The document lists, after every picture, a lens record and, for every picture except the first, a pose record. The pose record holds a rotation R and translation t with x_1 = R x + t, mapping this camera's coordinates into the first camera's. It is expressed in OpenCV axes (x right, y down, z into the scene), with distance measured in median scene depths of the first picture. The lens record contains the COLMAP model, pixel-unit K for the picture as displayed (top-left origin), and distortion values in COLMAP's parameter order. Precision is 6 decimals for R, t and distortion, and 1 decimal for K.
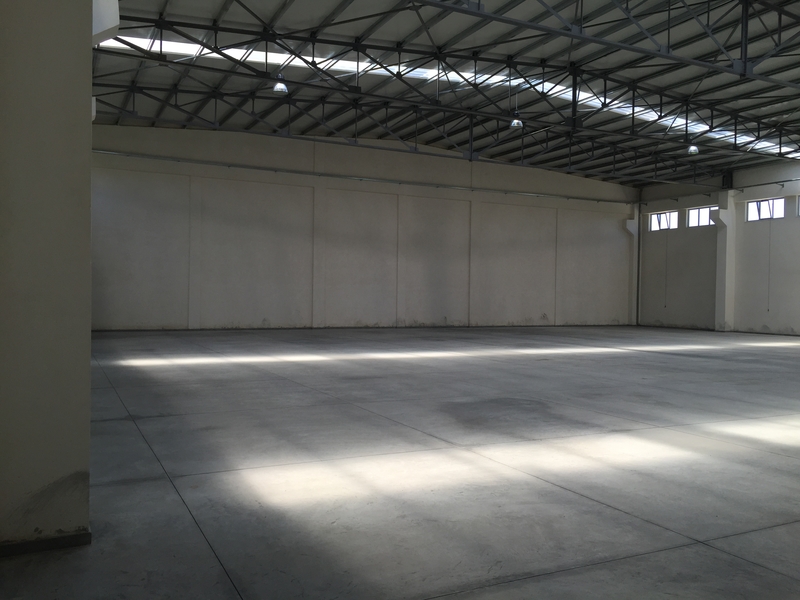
lens RADIAL K [[733.6, 0, 400.0], [0, 733.6, 300.0], [0, 0, 1]] dist [0.090051, -0.140578]
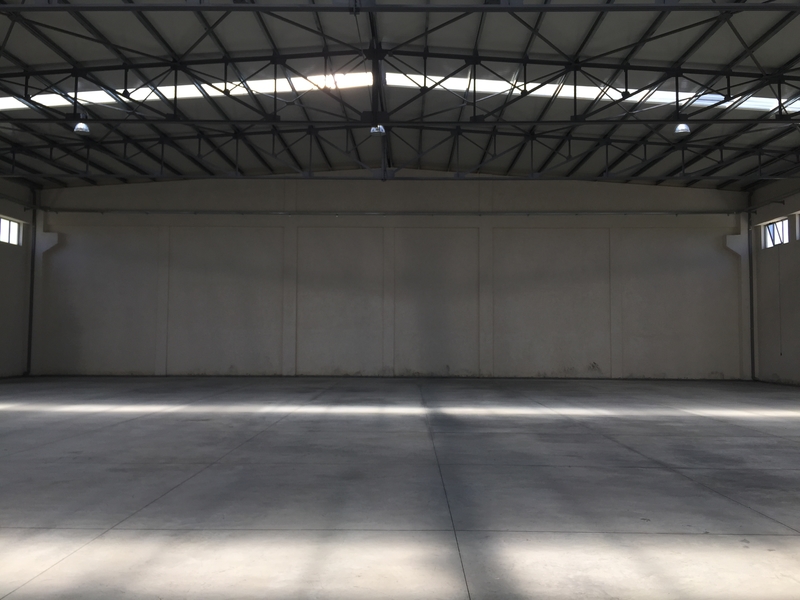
lens RADIAL K [[733.6, 0, 400.0], [0, 733.6, 300.0], [0, 0, 1]] dist [0.090051, -0.140578]
pose [[0.873199, -0.034640, -0.486132, 0.365364], [0.002624, 0.997791, -0.066385, 0.003274], [0.487357, 0.056692, 0.871361, 0.195257]]
